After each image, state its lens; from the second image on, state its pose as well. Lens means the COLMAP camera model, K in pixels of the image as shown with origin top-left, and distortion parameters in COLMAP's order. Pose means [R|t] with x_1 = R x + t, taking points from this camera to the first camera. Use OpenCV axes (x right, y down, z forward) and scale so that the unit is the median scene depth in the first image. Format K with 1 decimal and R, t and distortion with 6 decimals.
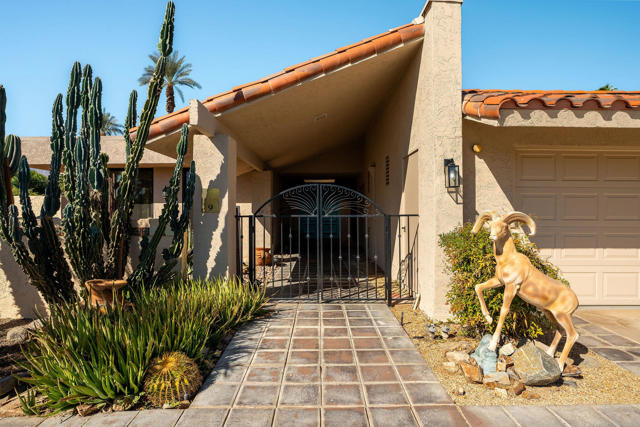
lens RADIAL K [[367.5, 0, 321.4], [0, 367.5, 211.4], [0, 0, 1]] dist [-0.027446, 0.000078]
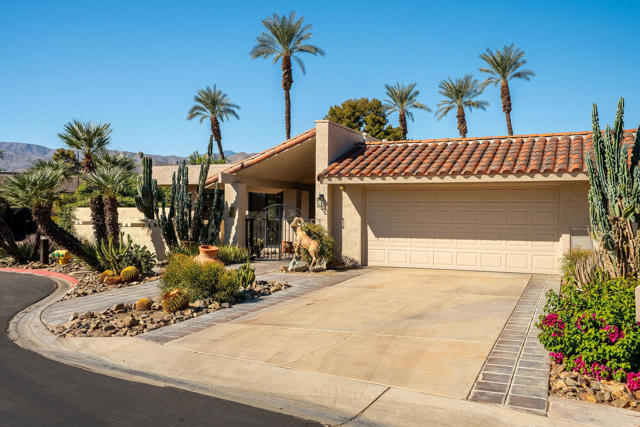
lens RADIAL K [[624.2, 0, 319.1], [0, 624.2, 215.0], [0, 0, 1]] dist [0.014966, 0.000000]
pose [[0.927696, 0.002723, -0.373326, 1.630672], [-0.003621, 0.999992, -0.001706, -0.008384], [0.373319, 0.002934, 0.927698, -2.357738]]
